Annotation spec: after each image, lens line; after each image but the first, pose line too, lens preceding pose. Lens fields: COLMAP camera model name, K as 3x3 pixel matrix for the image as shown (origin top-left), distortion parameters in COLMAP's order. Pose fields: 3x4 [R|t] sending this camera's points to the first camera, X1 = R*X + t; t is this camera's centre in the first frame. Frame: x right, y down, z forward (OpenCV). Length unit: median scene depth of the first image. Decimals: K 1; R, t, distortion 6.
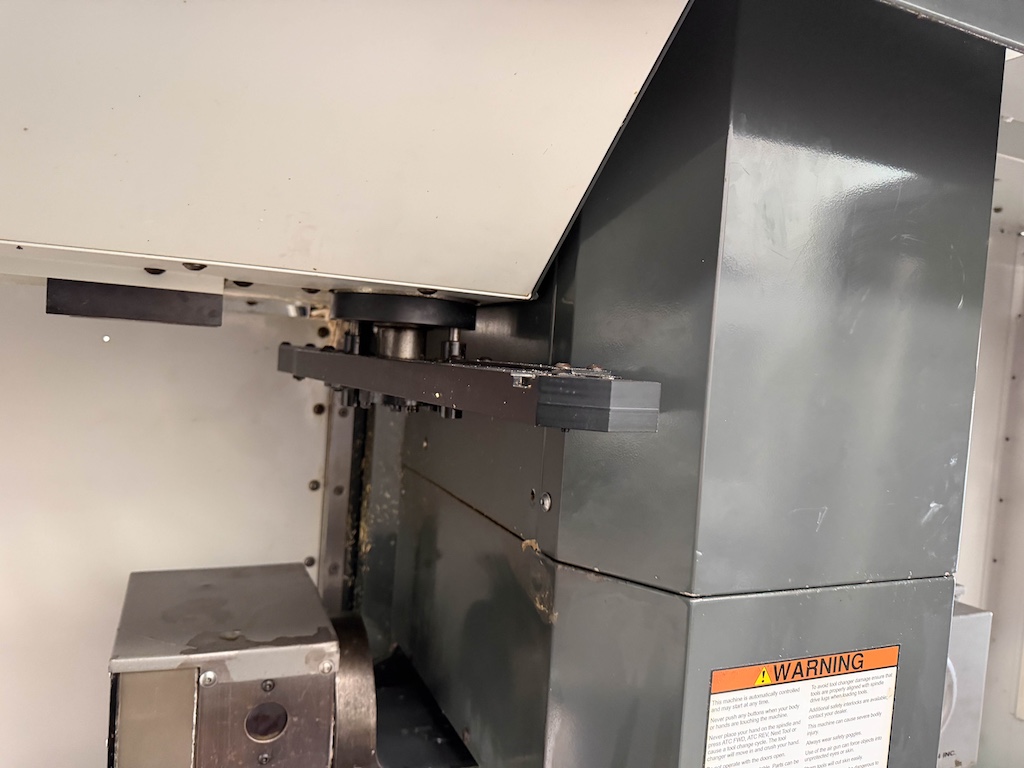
lens RADIAL K [[739.5, 0, 514.7], [0, 739.5, 388.7], [0, 0, 1]] dist [0.049001, -0.069060]
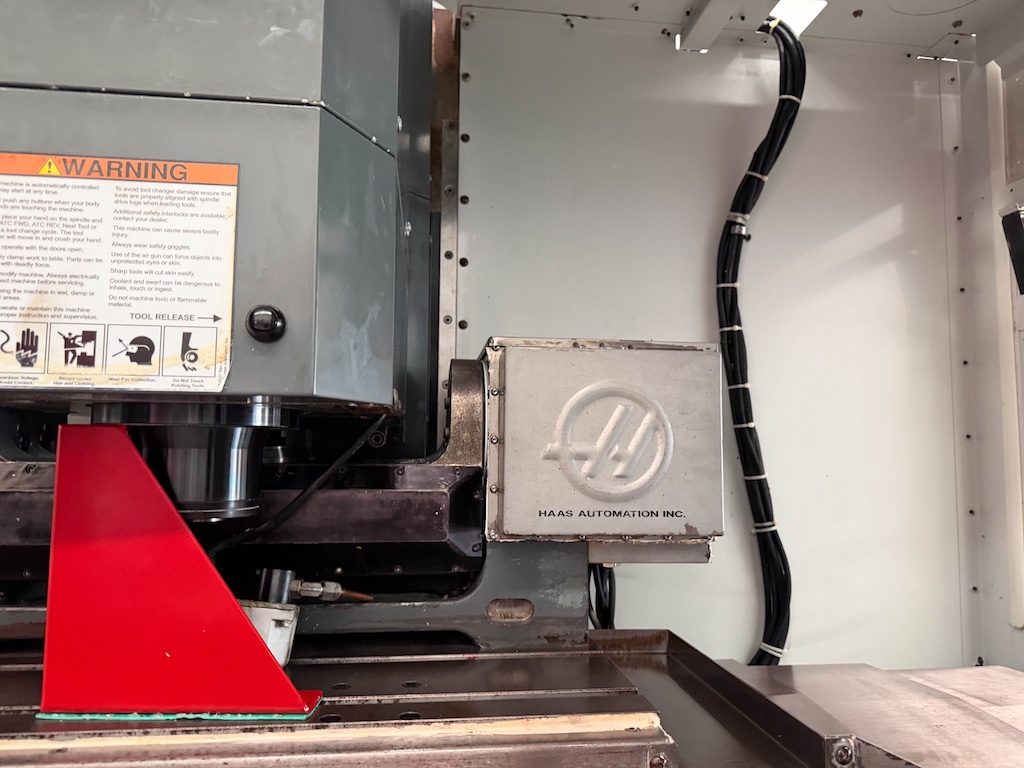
lens RADIAL K [[739.5, 0, 514.7], [0, 739.5, 388.7], [0, 0, 1]] dist [0.049001, -0.069060]
pose [[0.956507, -0.086314, -0.278649, 1.179928], [0.040059, 0.985038, -0.167616, 0.863326], [0.288947, 0.149163, 0.945653, 0.242021]]
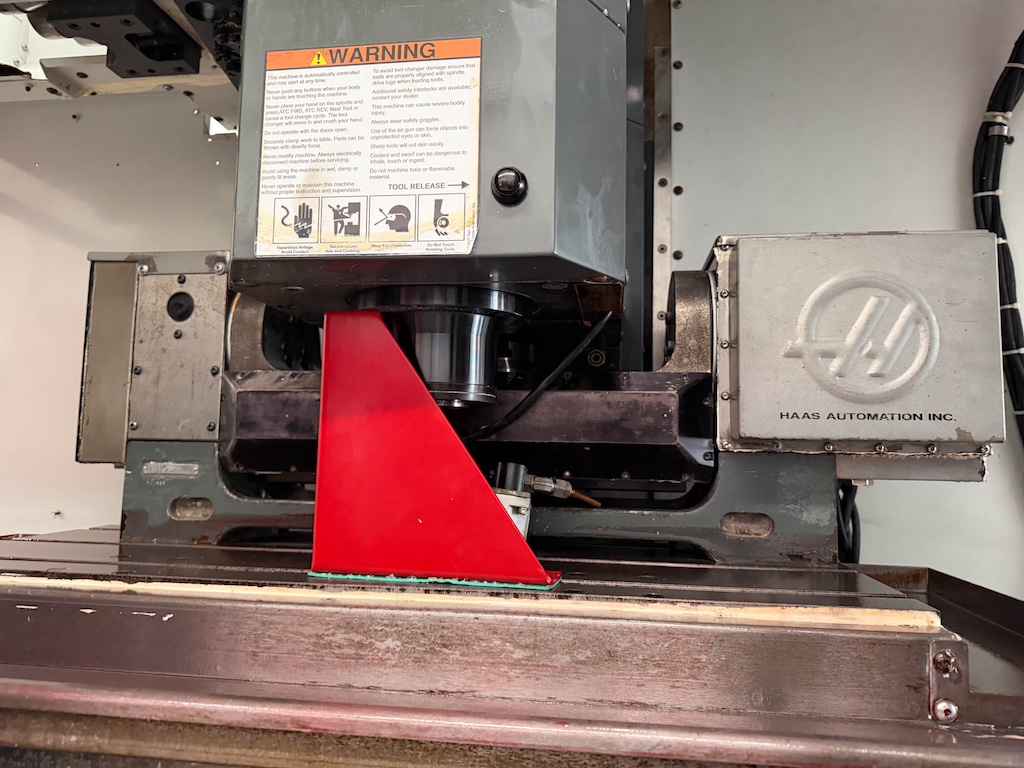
lens RADIAL K [[744.0, 0, 505.6], [0, 744.0, 381.2], [0, 0, 1]] dist [0.043633, -0.082544]
pose [[0.847386, -0.105609, -0.520368, 1.087662], [0.008055, 0.982465, -0.186274, 1.055511], [0.530916, 0.153655, 0.833378, 0.262857]]
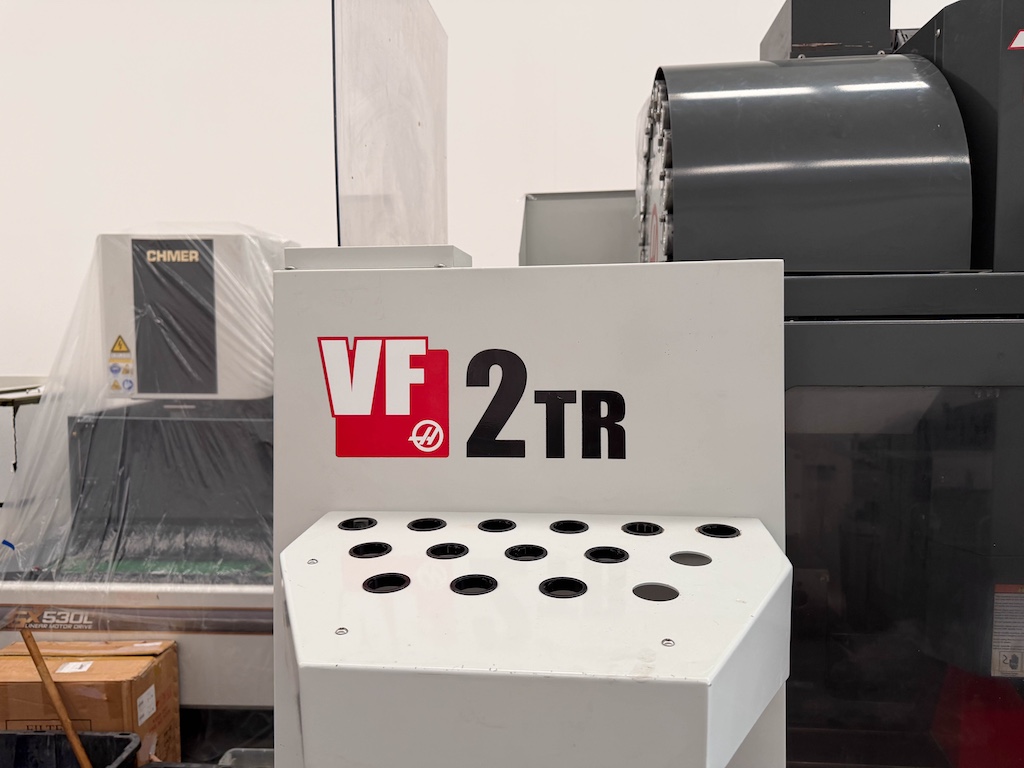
lens RADIAL K [[739.5, 0, 514.7], [0, 739.5, 388.7], [0, 0, 1]] dist [0.049001, -0.069060]
pose [[0.865616, -0.038394, -0.499234, 0.128371], [0.044552, 0.999007, 0.000418, -0.357786], [0.498722, -0.022603, 0.866467, -1.956024]]
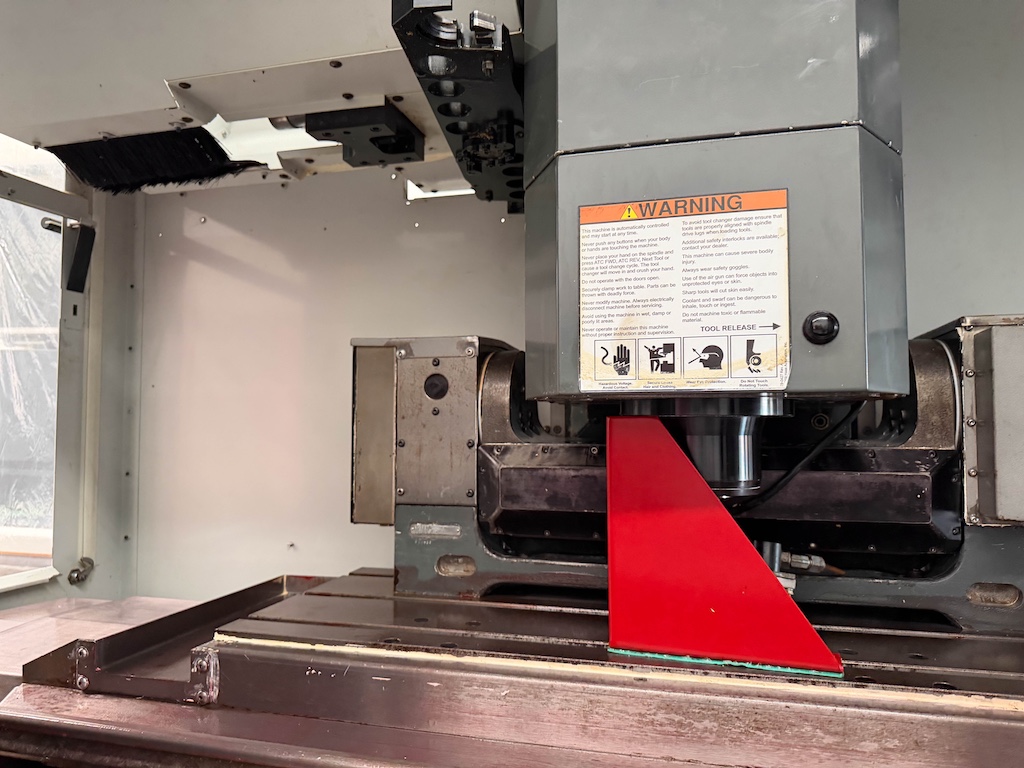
lens RADIAL K [[735.4, 0, 496.3], [0, 735.4, 394.1], [0, 0, 1]] dist [0.111938, -0.219184]
pose [[0.770206, -0.096567, -0.630442, 0.905823], [0.014394, 0.990852, -0.134186, 0.838891], [0.637633, 0.094276, 0.764550, -0.094184]]
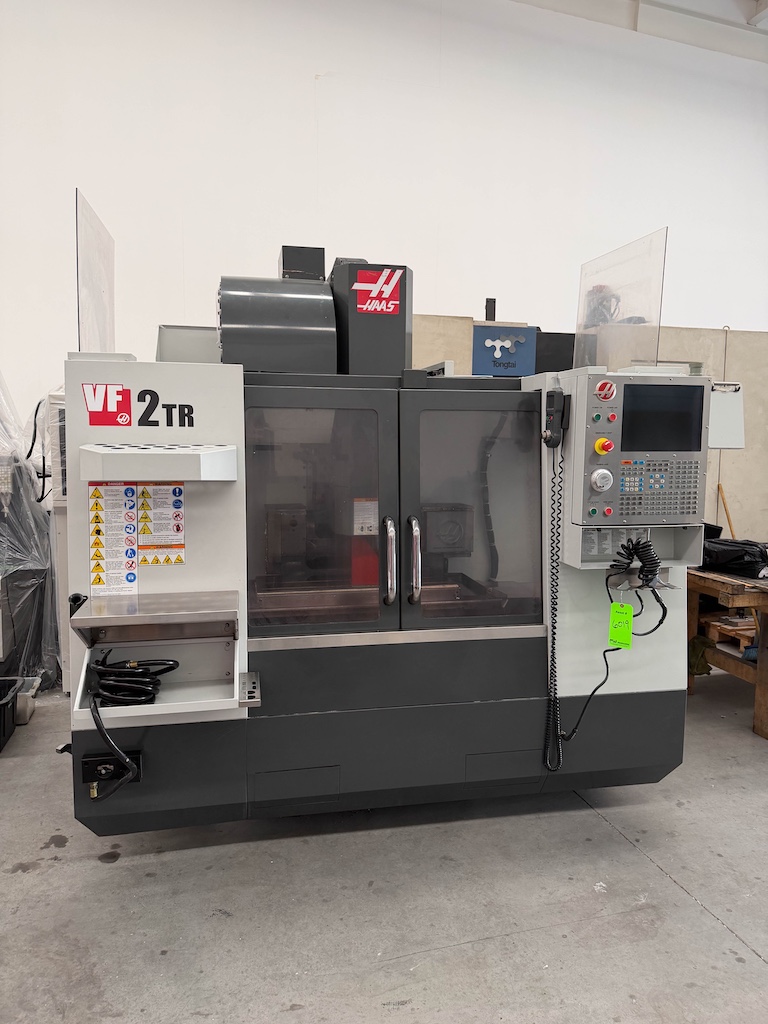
lens RADIAL K [[735.4, 0, 384.0], [0, 735.4, 512.0], [0, 0, 1]] dist [0.111938, -0.219184]
pose [[0.974401, -0.043321, -0.220604, 1.861334], [0.050839, 0.998300, 0.028515, 0.308812], [0.218993, -0.039001, 0.974947, -5.062003]]
